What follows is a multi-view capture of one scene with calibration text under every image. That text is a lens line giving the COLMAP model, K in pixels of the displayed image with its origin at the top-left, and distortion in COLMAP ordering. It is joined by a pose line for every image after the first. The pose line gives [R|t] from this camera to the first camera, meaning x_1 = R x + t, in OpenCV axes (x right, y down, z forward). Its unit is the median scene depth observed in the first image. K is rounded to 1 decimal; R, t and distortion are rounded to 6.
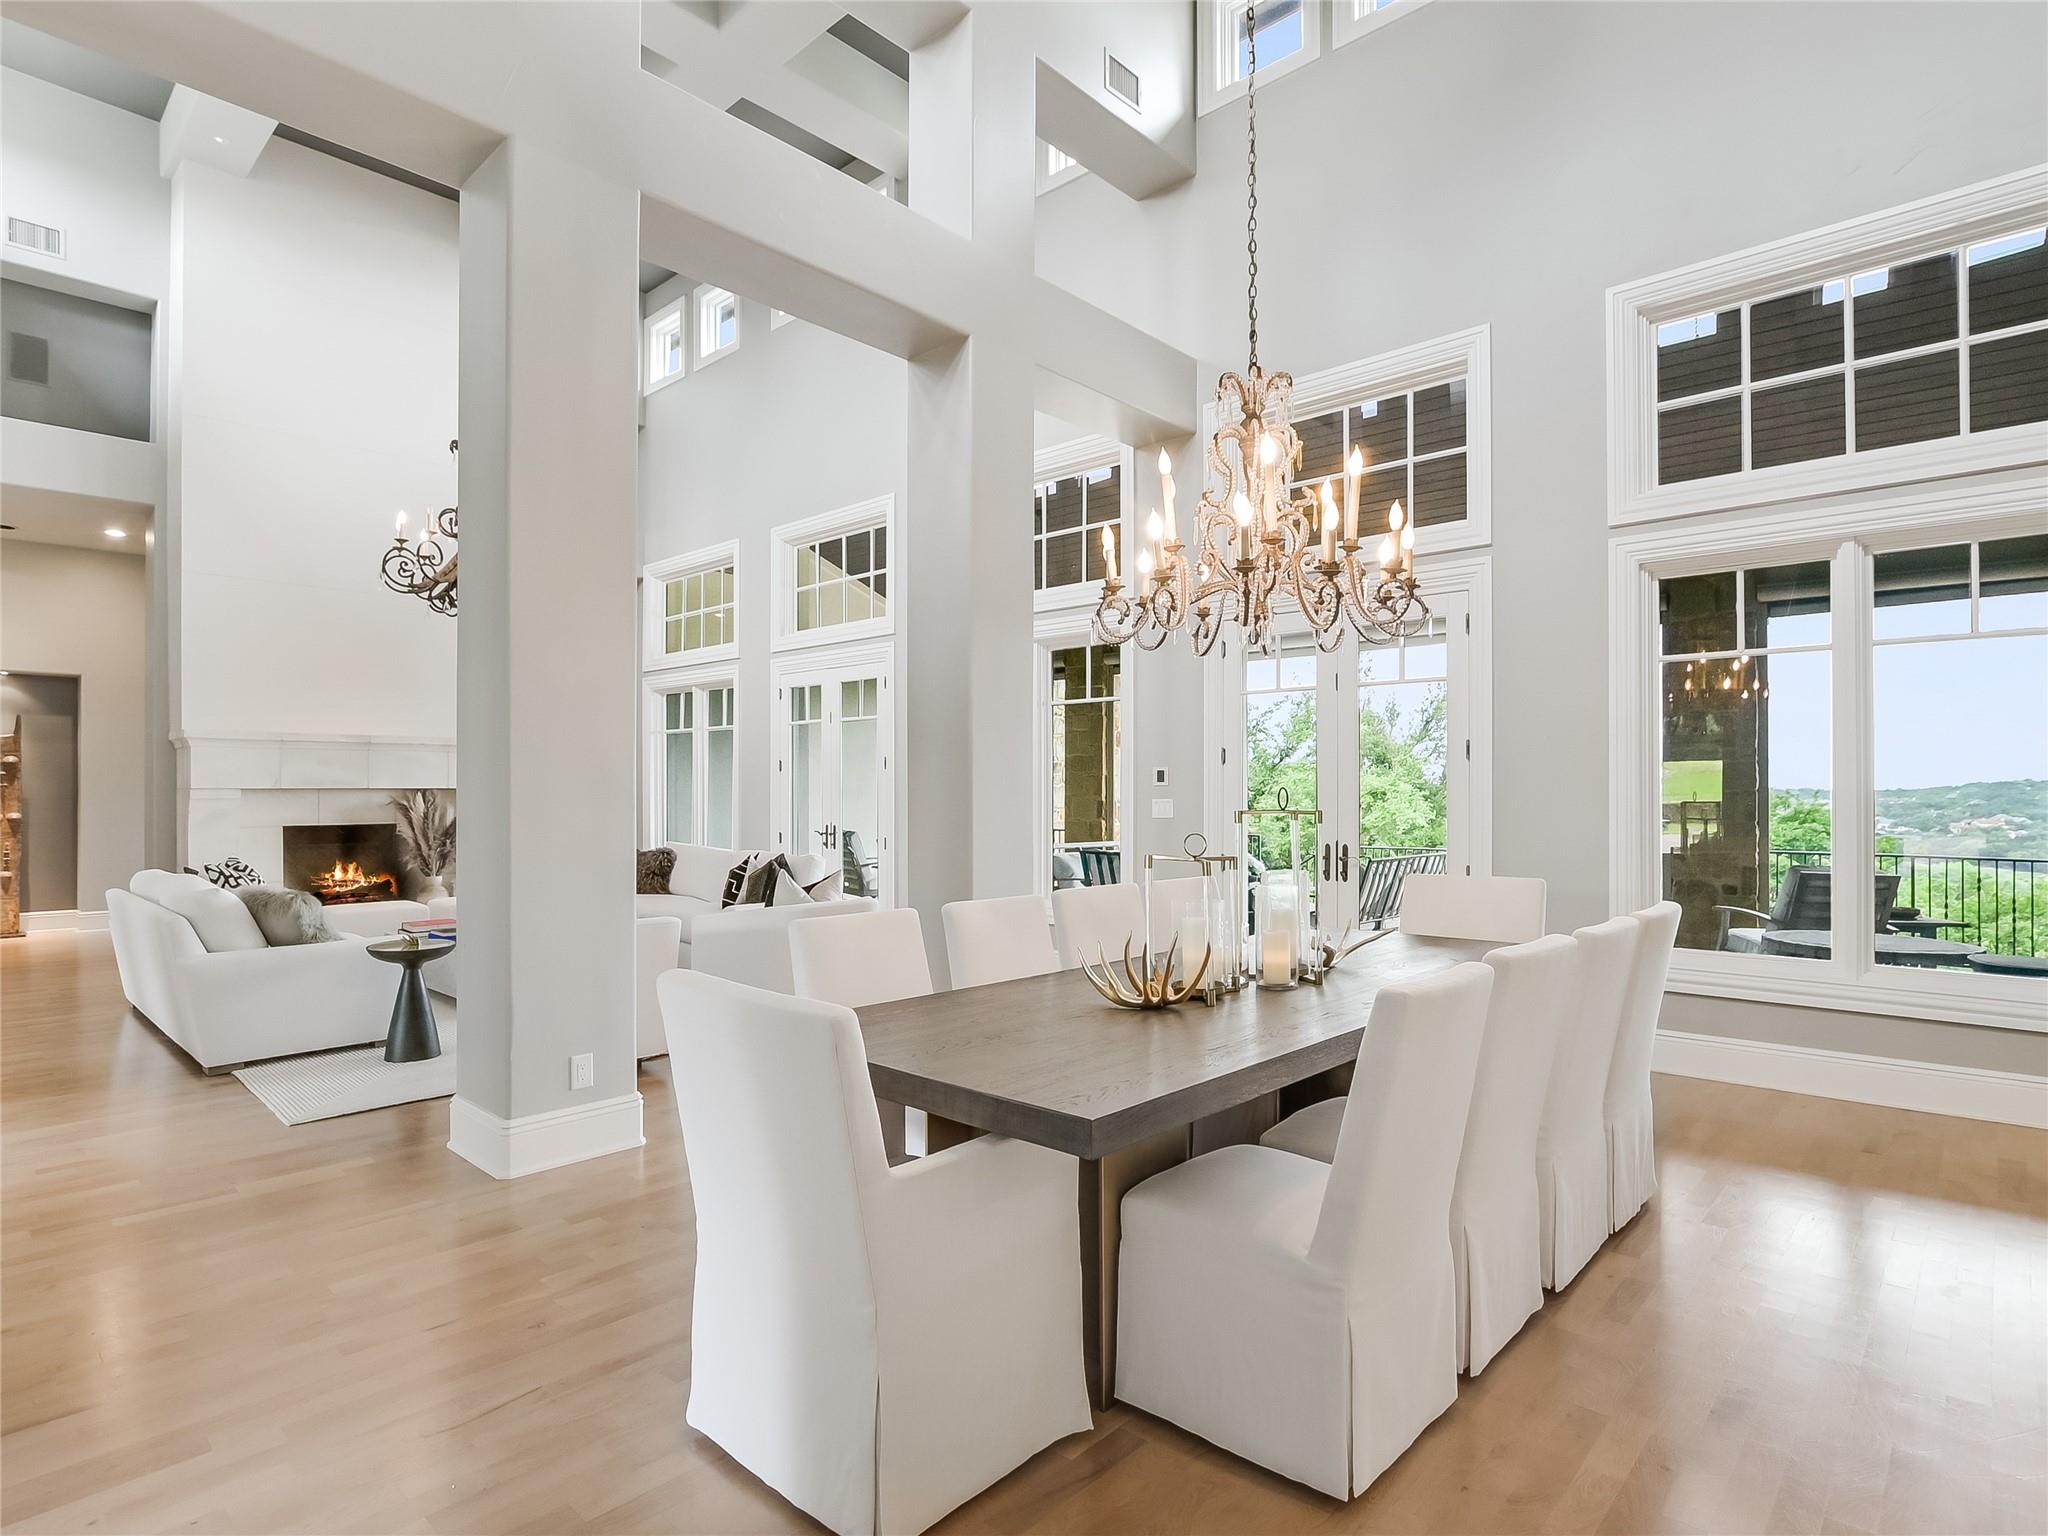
lens RADIAL K [[1076.0, 0, 1026.8], [0, 1076.0, 777.0], [0, 0, 1]] dist [-0.013685, 0.003003]
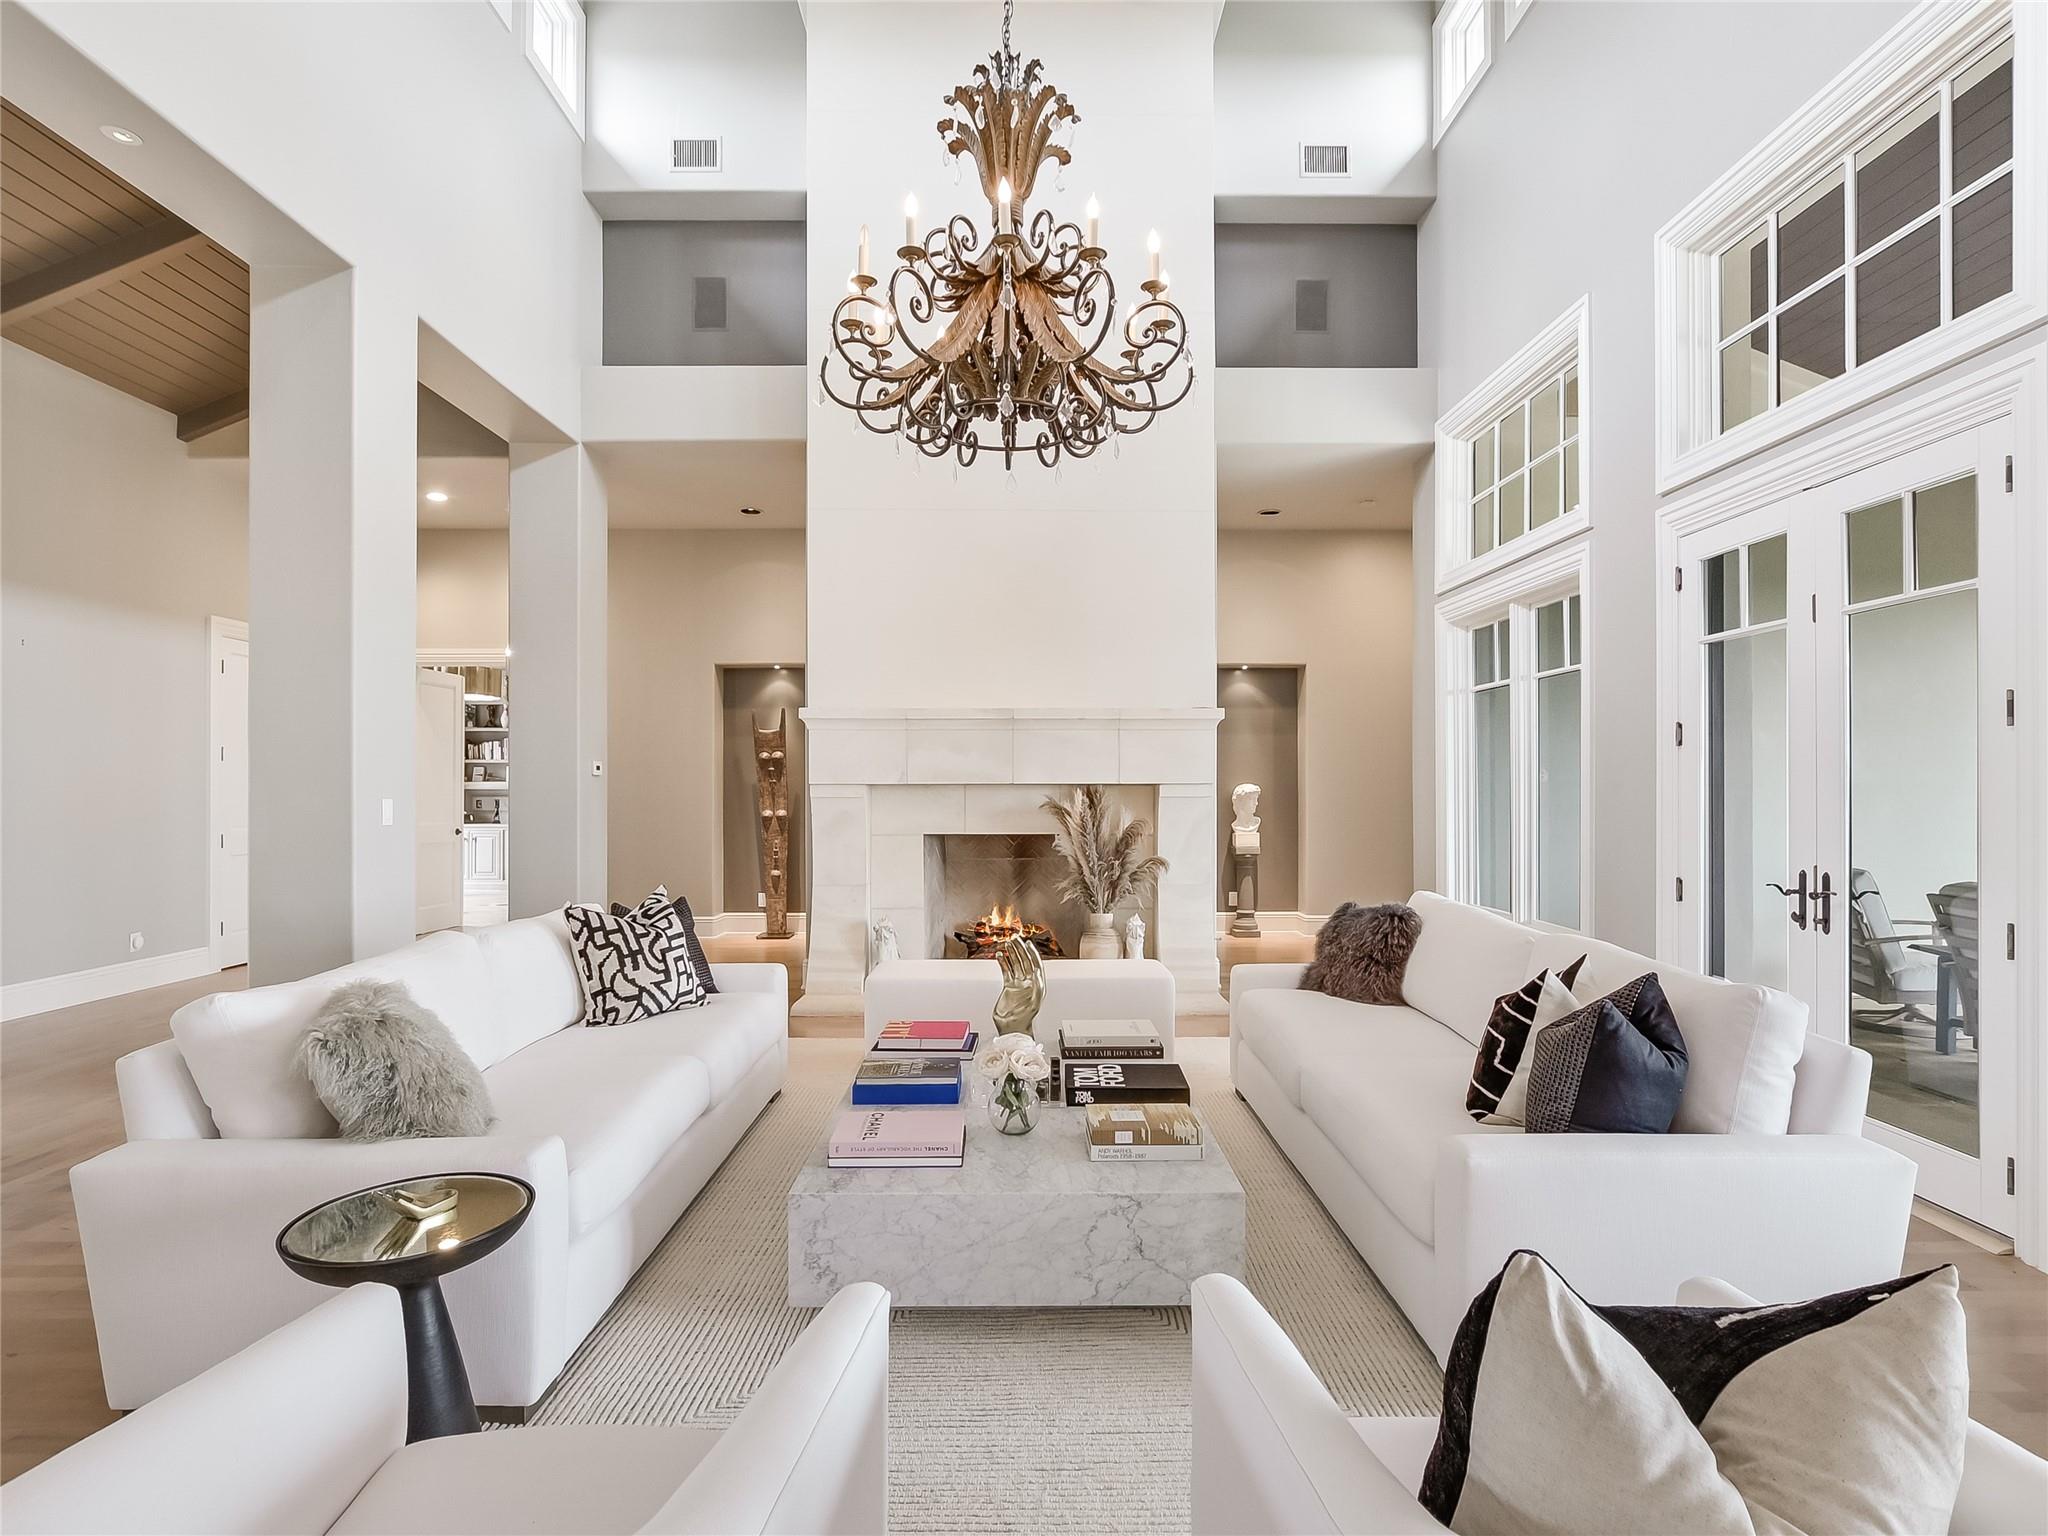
lens RADIAL K [[1076.0, 0, 1009.5], [0, 1076.0, 784.1], [0, 0, 1]] dist [-0.013685, 0.003003]
pose [[0.686734, -0.001173, -0.726908, -0.140310], [0.007373, 0.999958, 0.005352, 0.009469], [0.726872, -0.009035, 0.686714, 0.719828]]
